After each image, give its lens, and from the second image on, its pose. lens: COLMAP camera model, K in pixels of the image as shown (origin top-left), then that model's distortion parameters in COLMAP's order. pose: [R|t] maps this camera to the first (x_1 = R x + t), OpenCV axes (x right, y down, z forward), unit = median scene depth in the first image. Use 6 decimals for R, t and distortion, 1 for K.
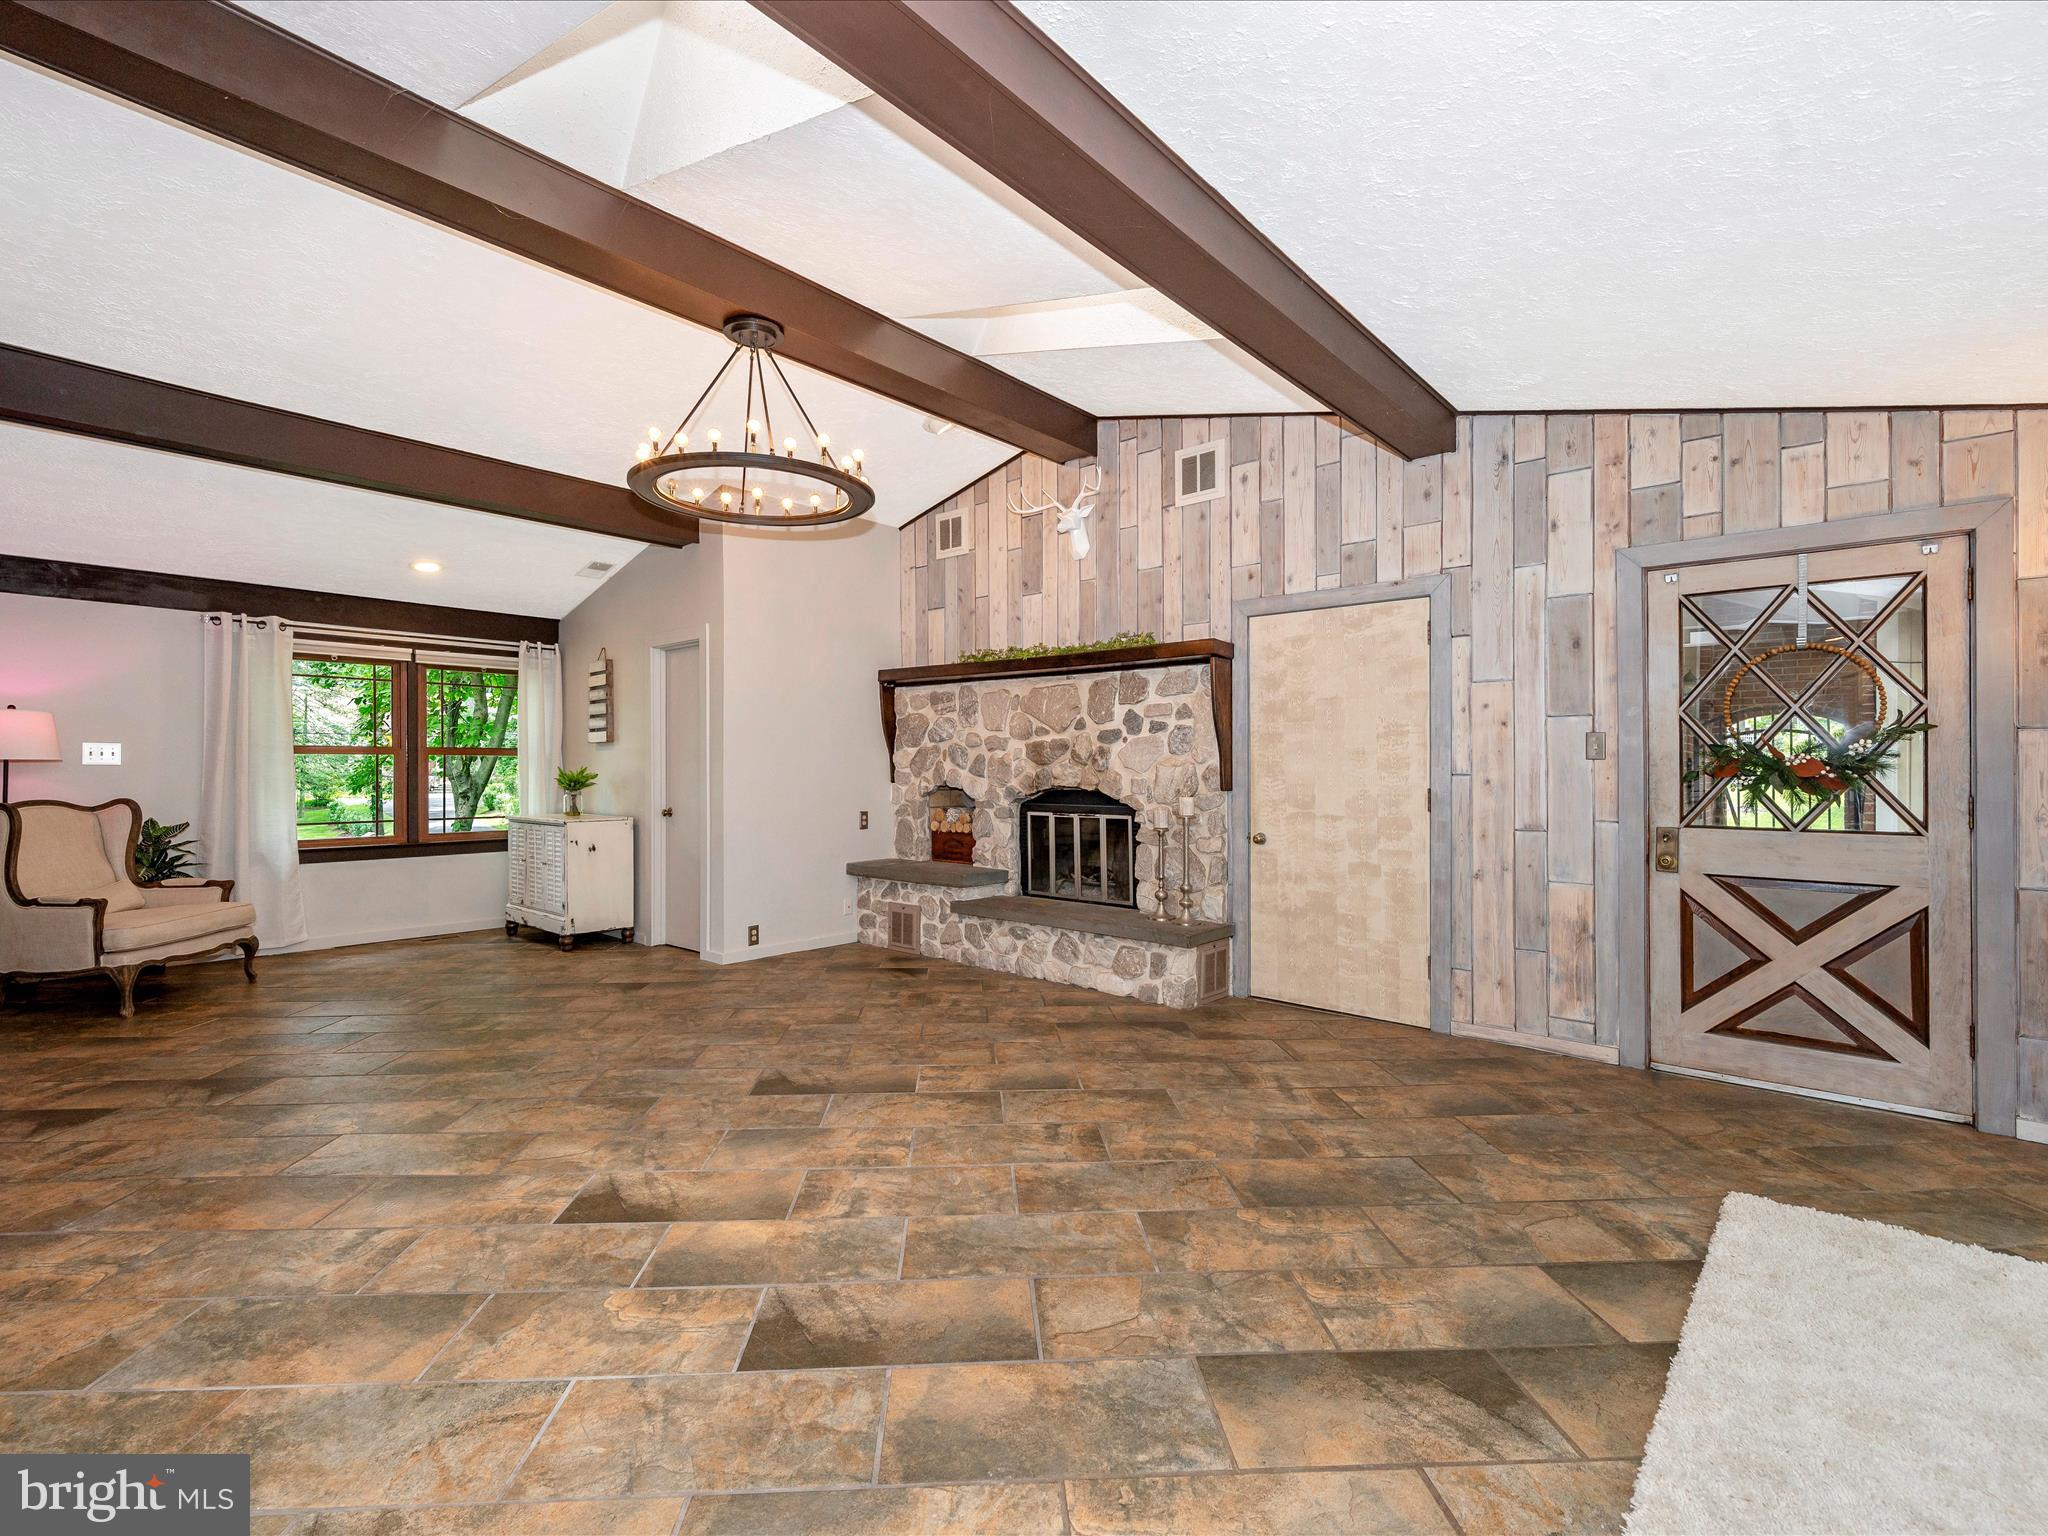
lens RADIAL K [[913.1, 0, 1024.0], [0, 913.1, 768.0], [0, 0, 1]] dist [0.000466, 0.000657]
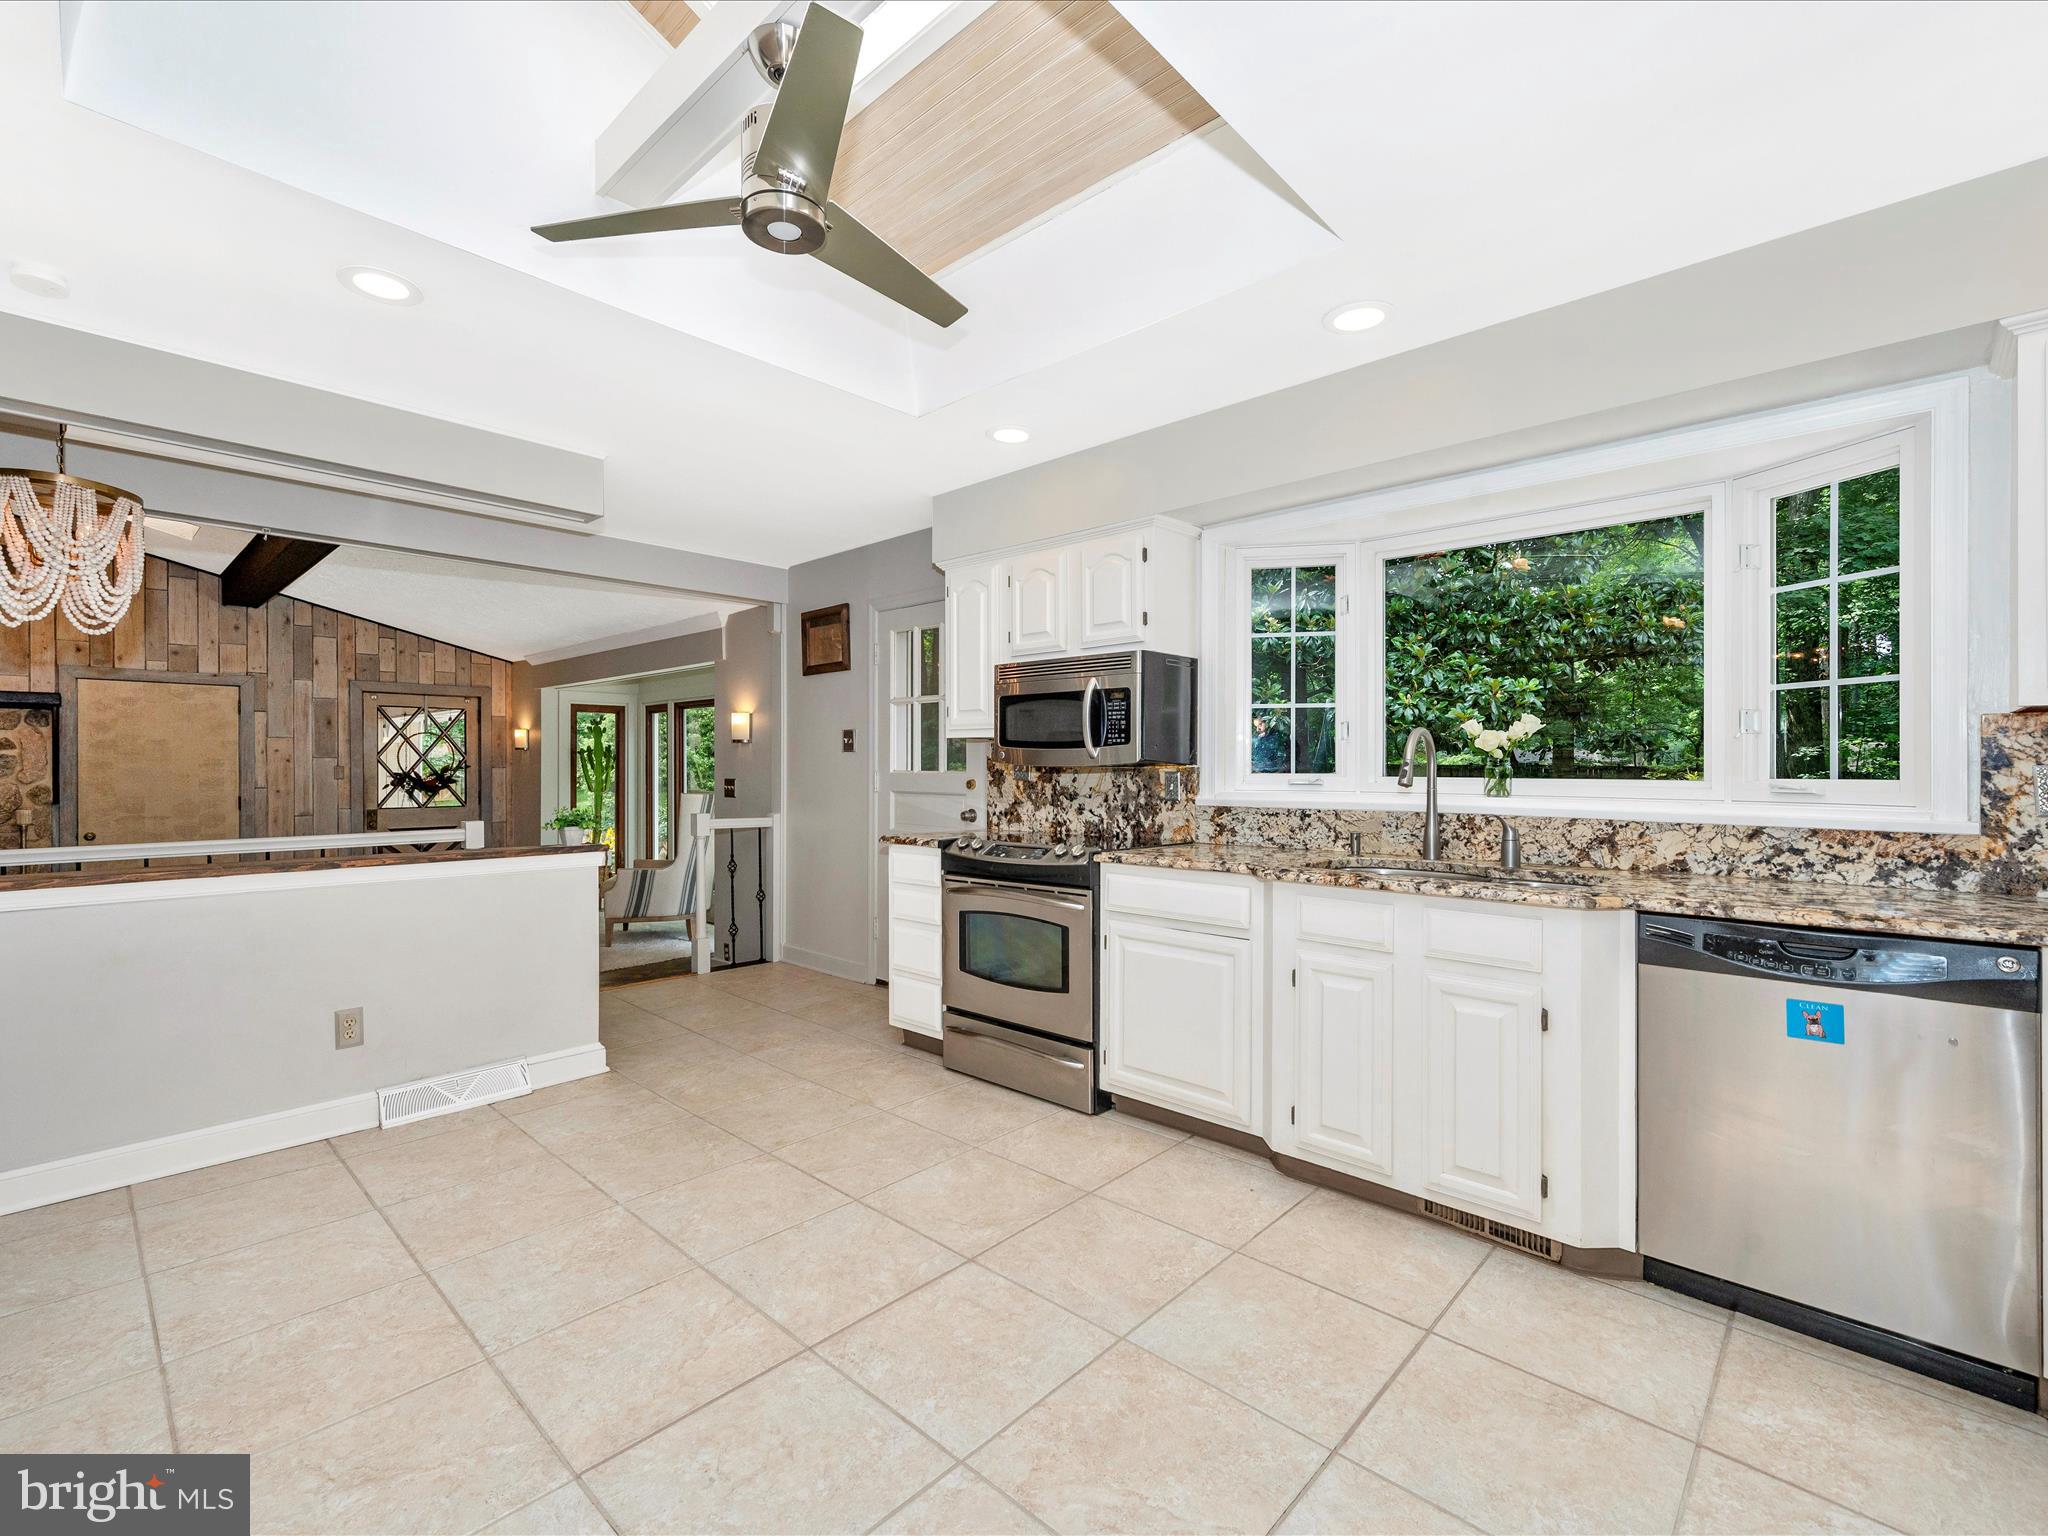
lens RADIAL K [[913.1, 0, 1024.0], [0, 913.1, 768.0], [0, 0, 1]] dist [0.000466, 0.000657]
pose [[0.017363, -0.002816, 0.999845, -1.288521], [0.003141, 0.999991, 0.002762, -0.032366], [-0.999844, 0.003093, 0.017372, -0.534980]]
